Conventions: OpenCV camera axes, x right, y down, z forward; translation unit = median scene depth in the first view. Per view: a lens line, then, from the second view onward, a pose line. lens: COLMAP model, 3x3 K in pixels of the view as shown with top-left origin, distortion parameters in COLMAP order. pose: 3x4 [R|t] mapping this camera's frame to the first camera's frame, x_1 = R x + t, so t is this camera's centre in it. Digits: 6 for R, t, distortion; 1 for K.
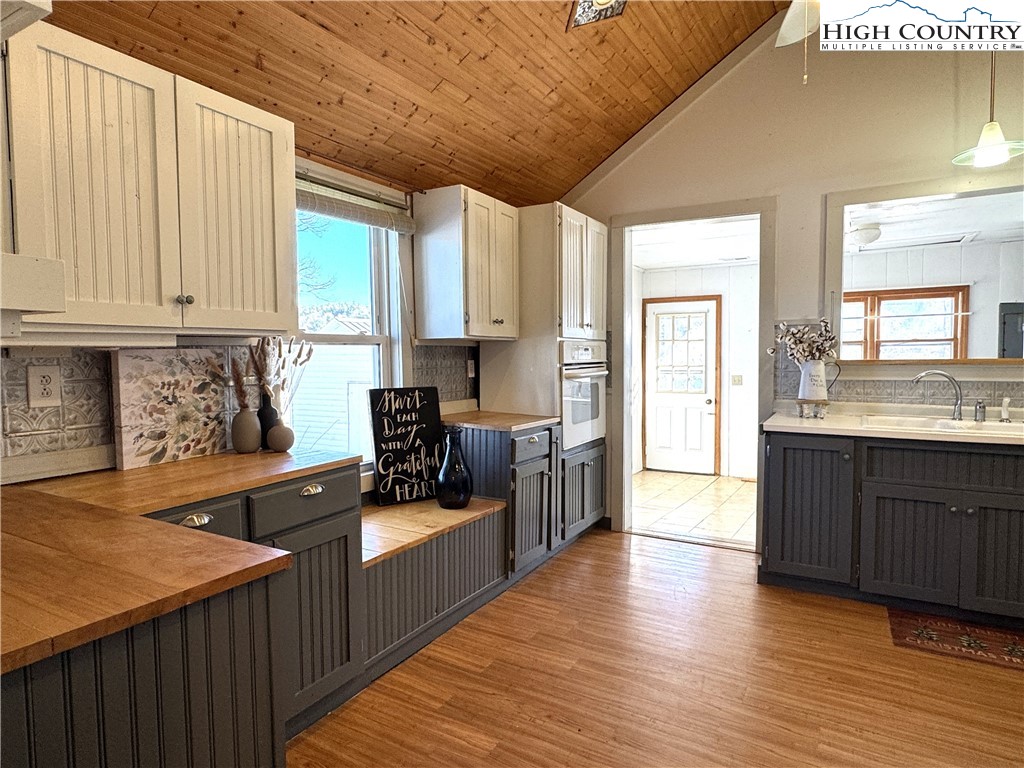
lens RADIAL K [[599.9, 0, 512.0], [0, 599.9, 384.0], [0, 0, 1]] dist [-0.002325, -0.000991]
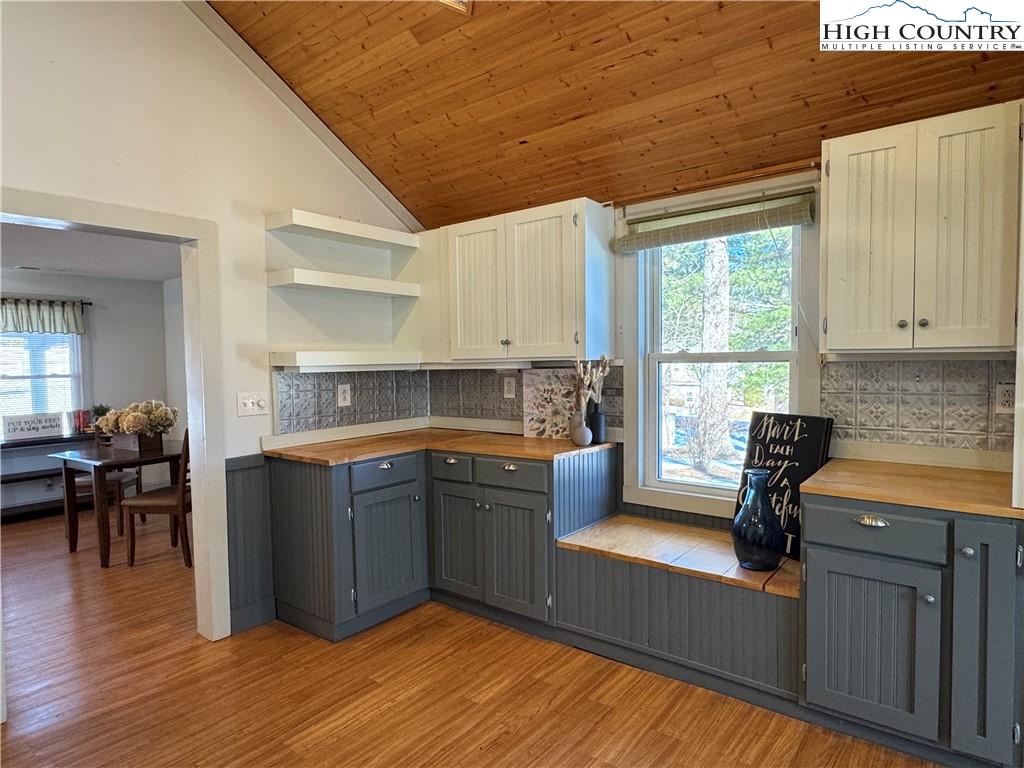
lens RADIAL K [[606.0, 0, 512.0], [0, 606.0, 384.0], [0, 0, 1]] dist [-0.000316, -0.000372]
pose [[-0.137244, 0.047570, -0.989394, 1.070834], [-0.035286, 0.997977, 0.052877, -0.101231], [0.989909, 0.042168, -0.135288, 1.130599]]
